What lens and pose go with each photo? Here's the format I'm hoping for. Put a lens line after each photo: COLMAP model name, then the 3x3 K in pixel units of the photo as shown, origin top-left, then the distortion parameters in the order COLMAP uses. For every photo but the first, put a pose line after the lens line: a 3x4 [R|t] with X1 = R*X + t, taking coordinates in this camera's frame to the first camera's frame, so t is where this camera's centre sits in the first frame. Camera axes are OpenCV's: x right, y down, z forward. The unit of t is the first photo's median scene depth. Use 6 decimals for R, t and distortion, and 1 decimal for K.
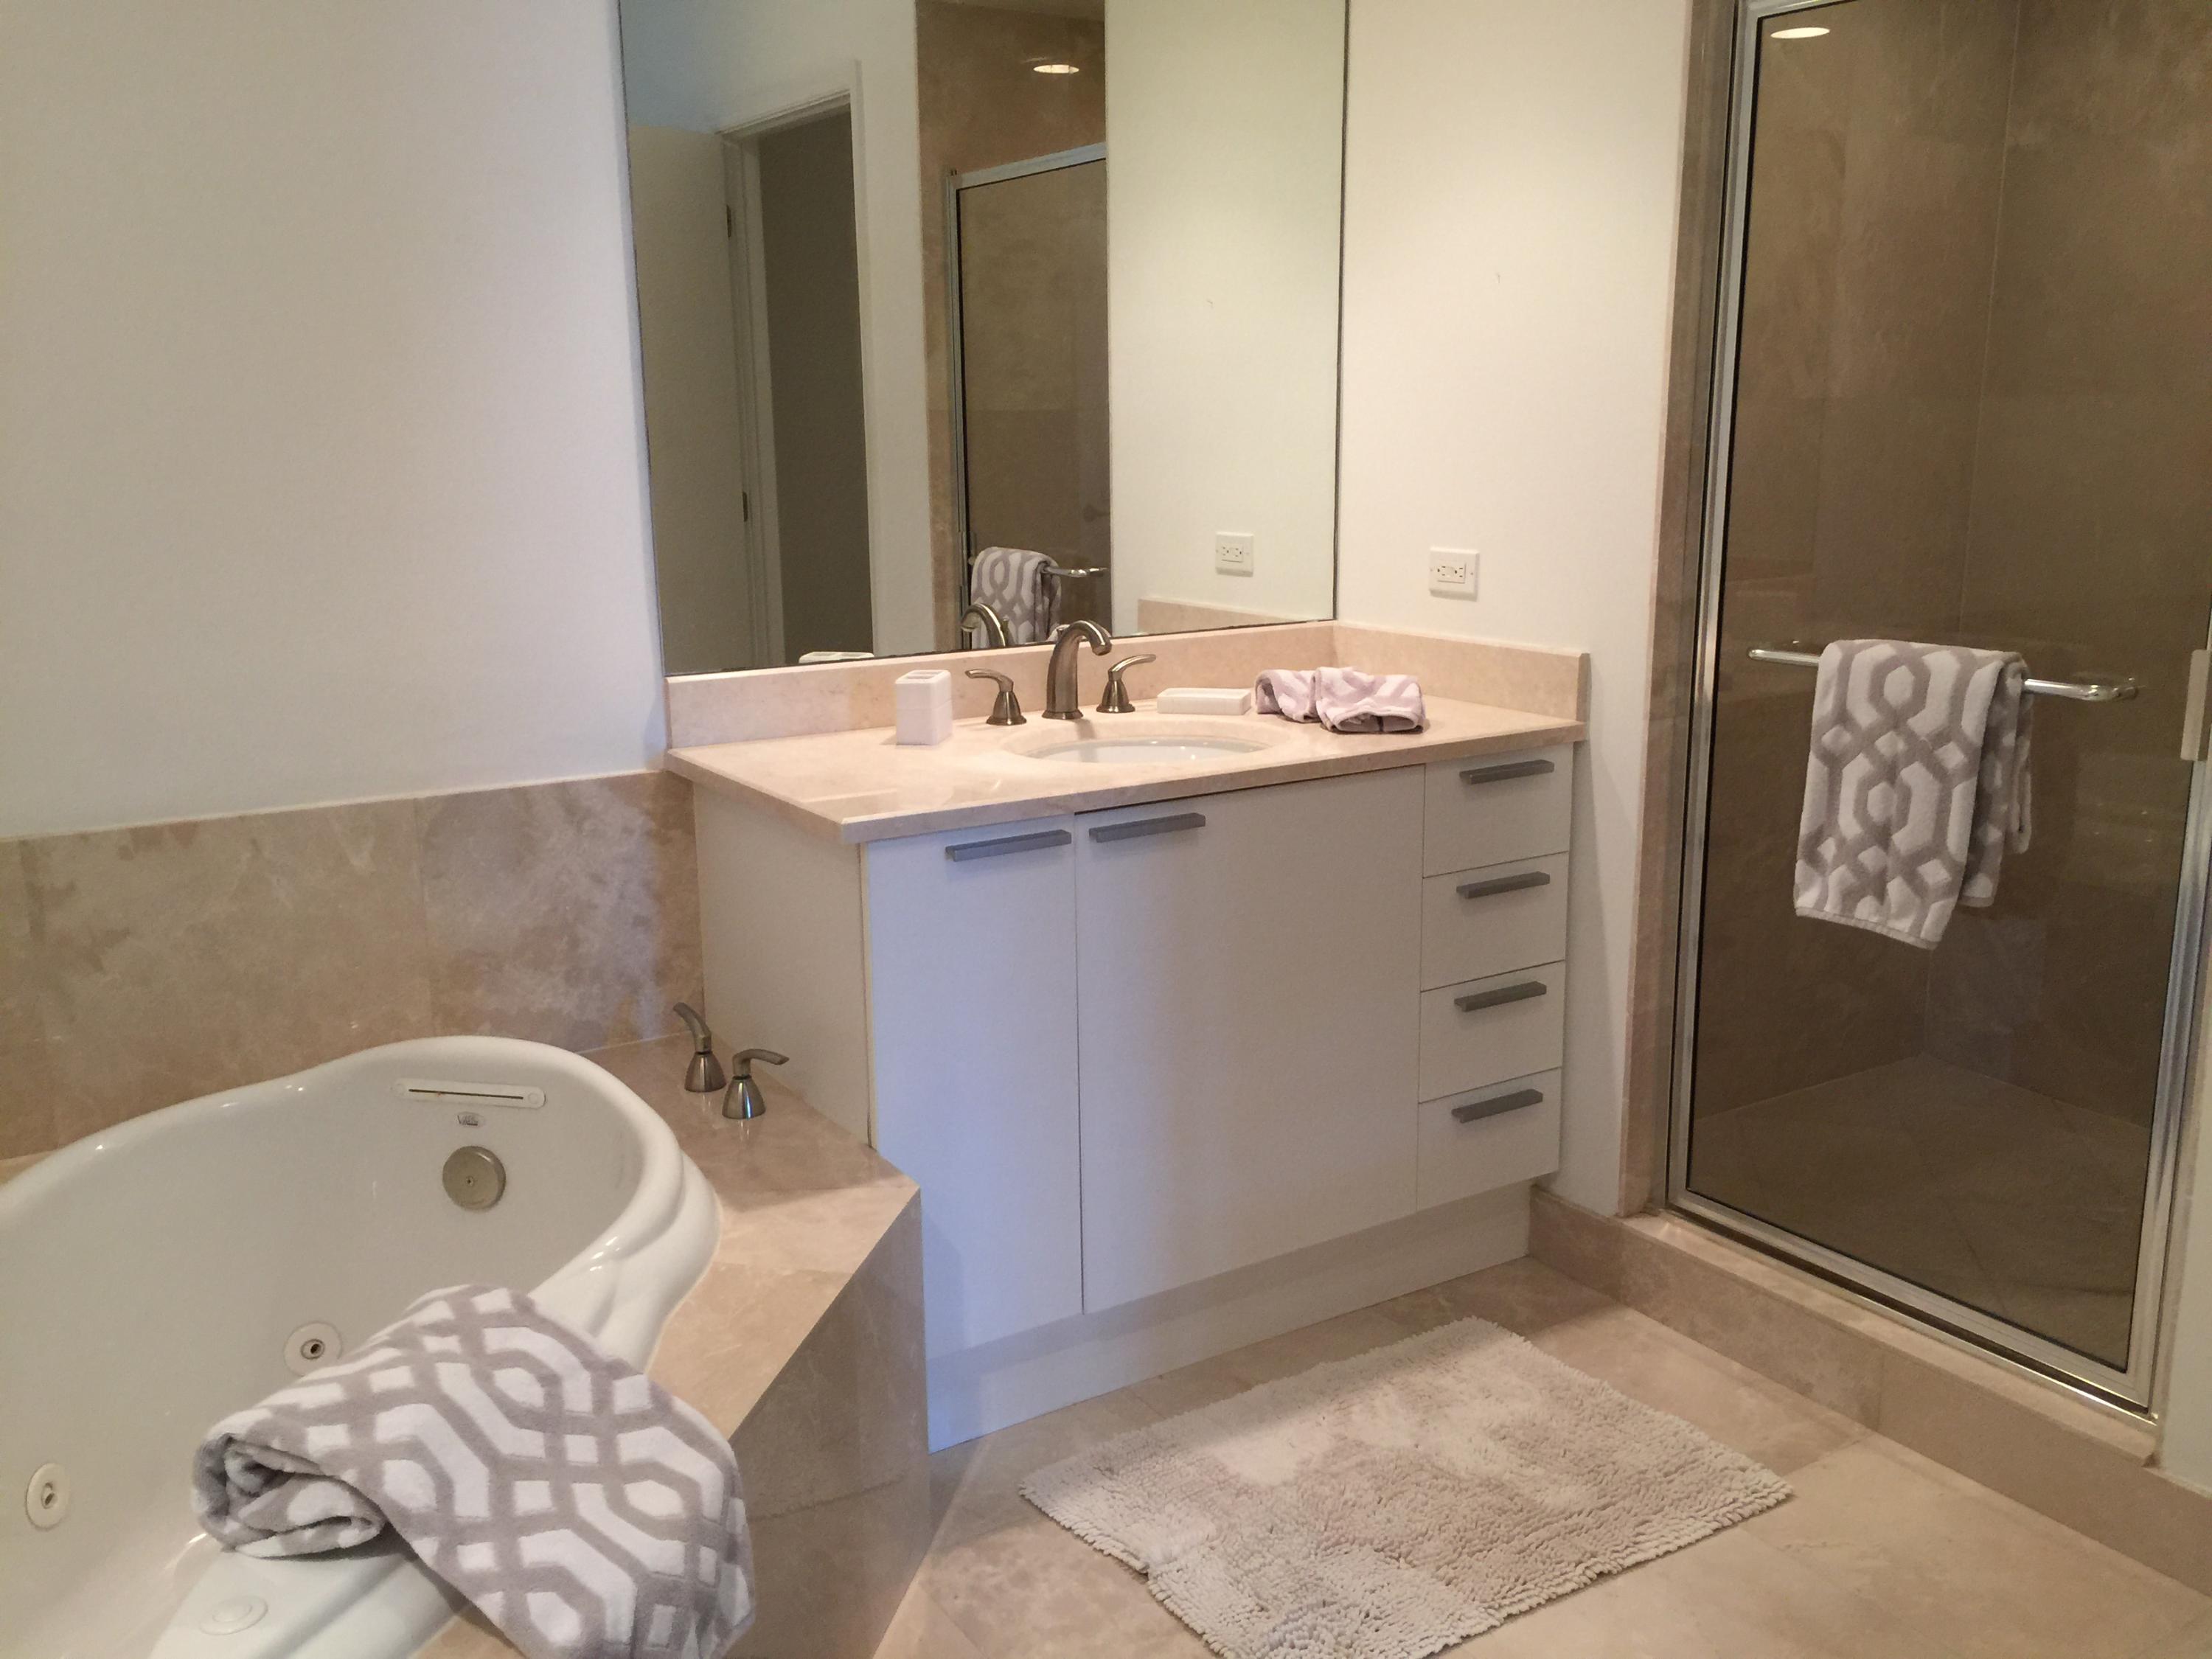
lens RADIAL K [[1892.1, 0, 1109.9], [0, 1892.1, 823.9], [0, 0, 1]] dist [0.047763, -0.044716]
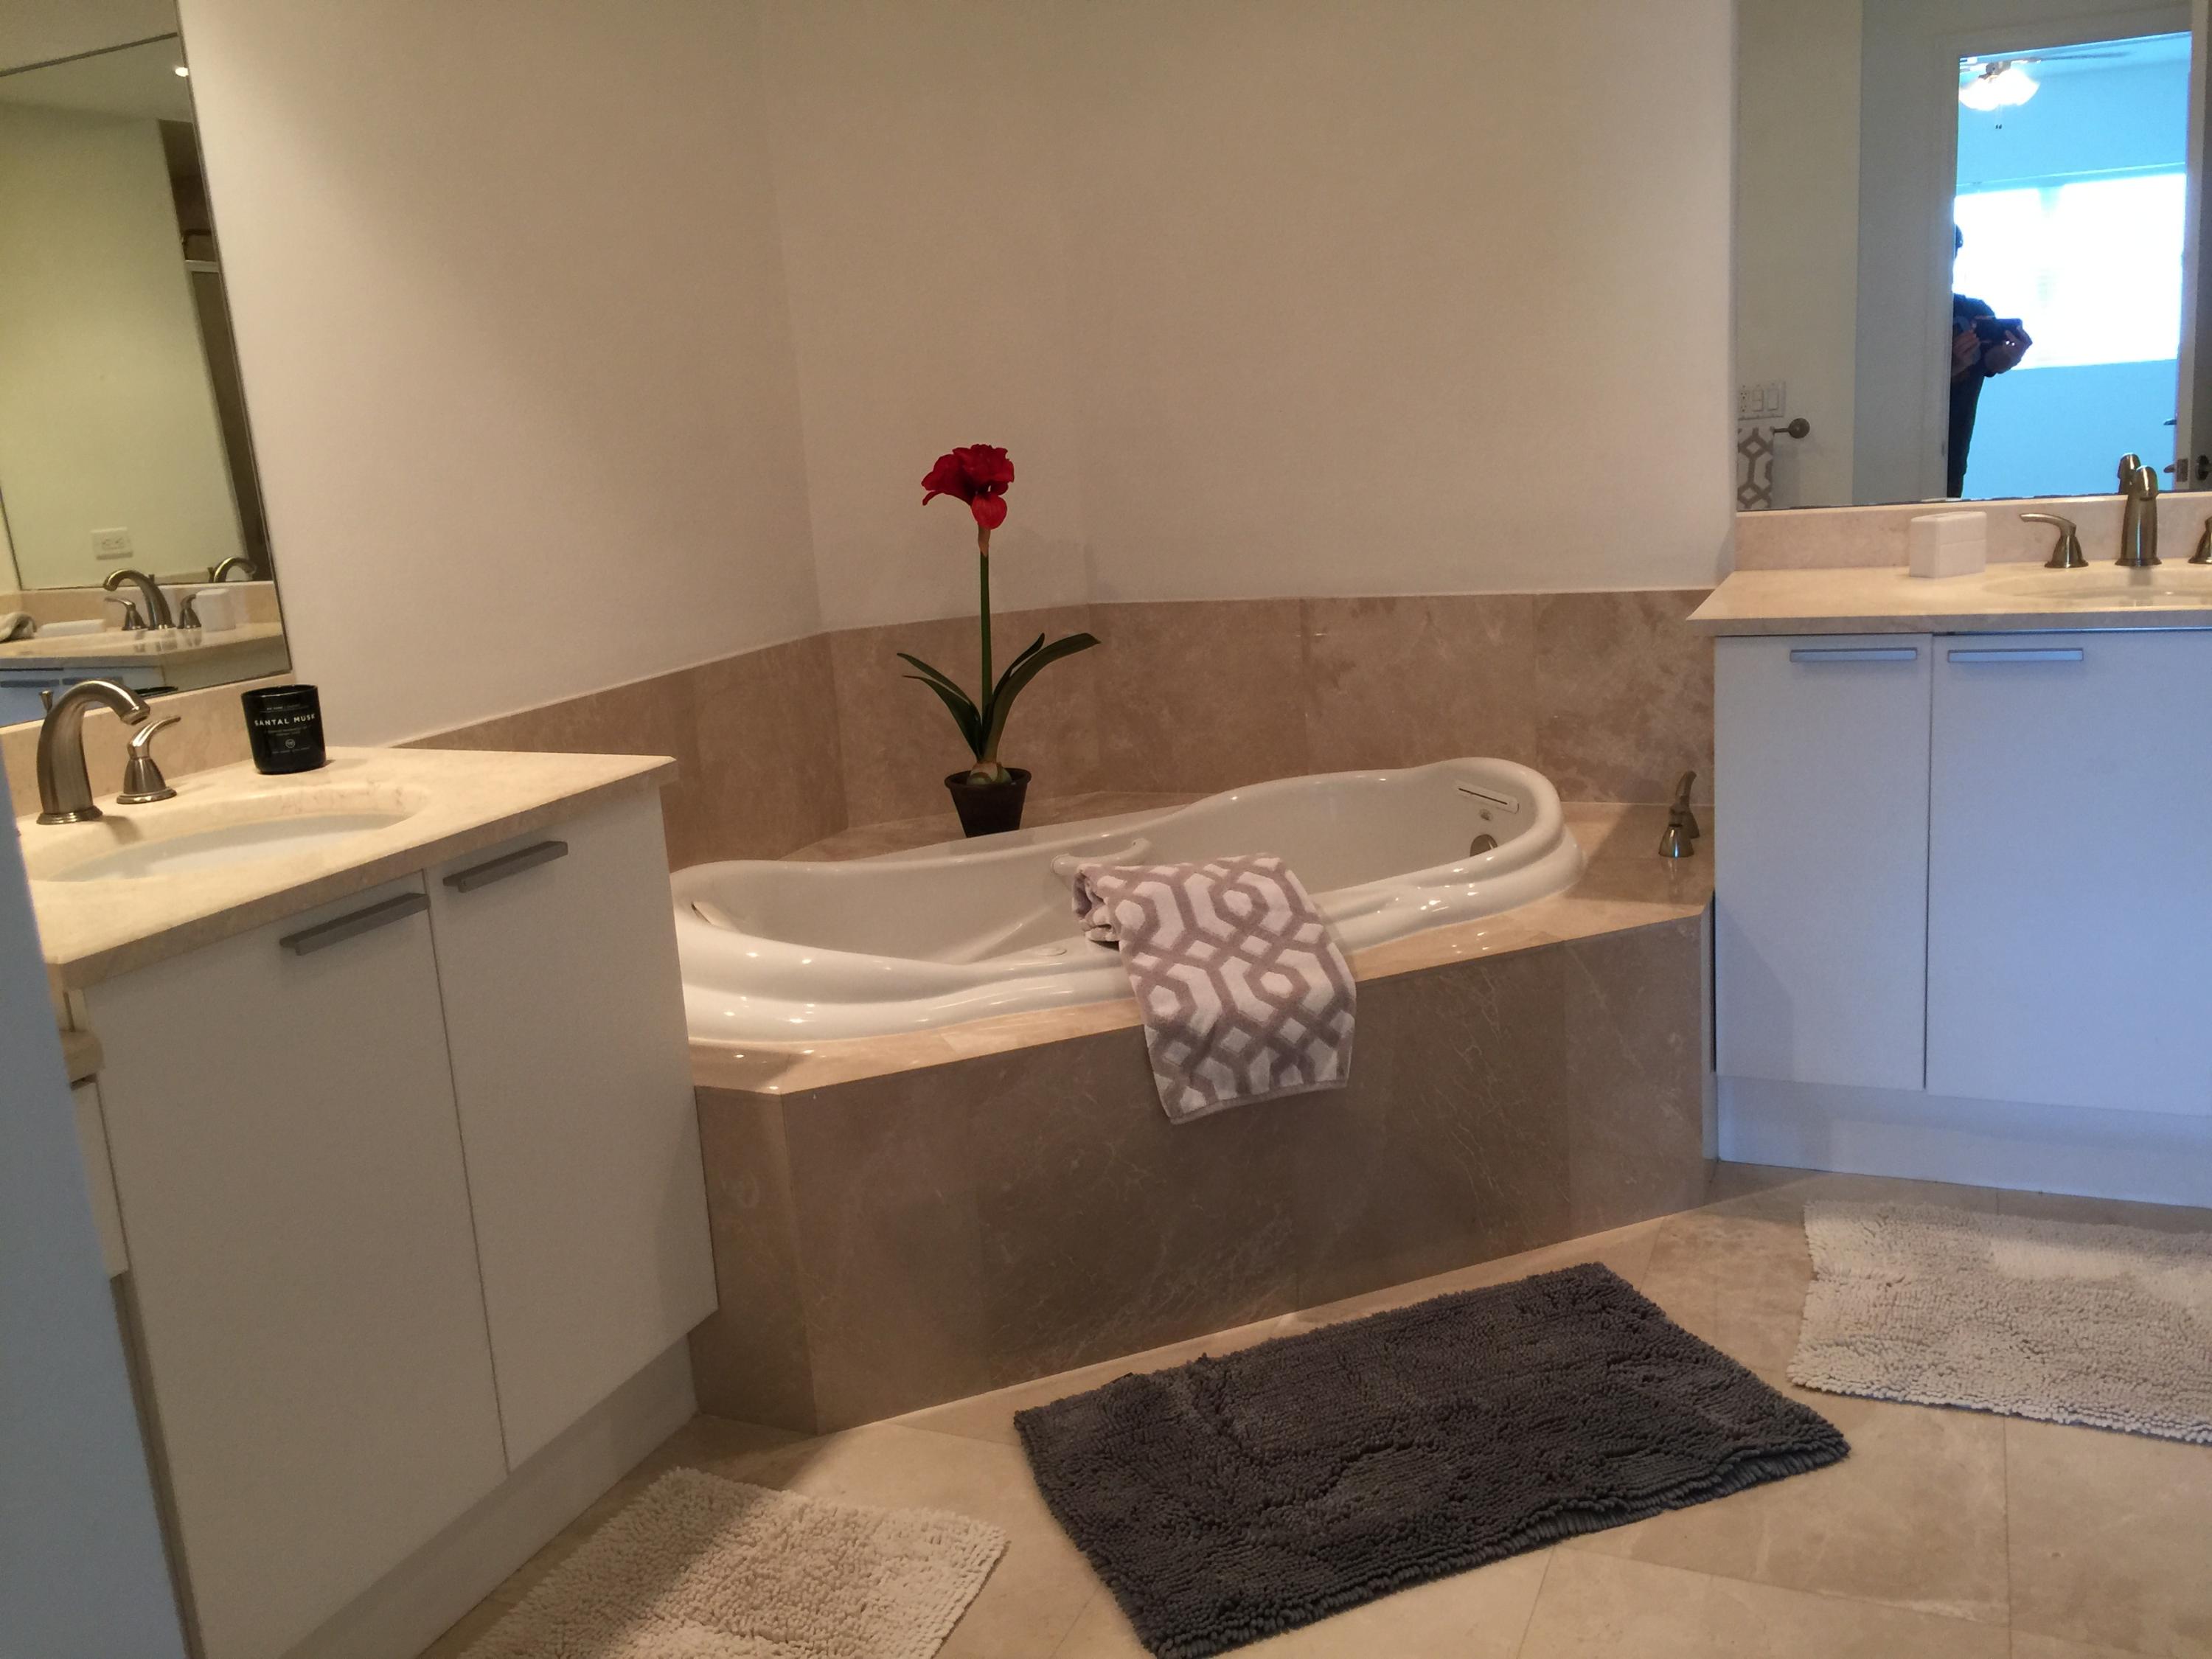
lens RADIAL K [[1892.1, 0, 1096.9], [0, 1892.1, 831.8], [0, 0, 1]] dist [0.047763, -0.044716]
pose [[0.540151, 0.159504, -0.826314, 0.660055], [-0.111378, 0.986787, 0.117674, 0.031775], [0.834165, 0.028471, 0.550779, -0.024812]]
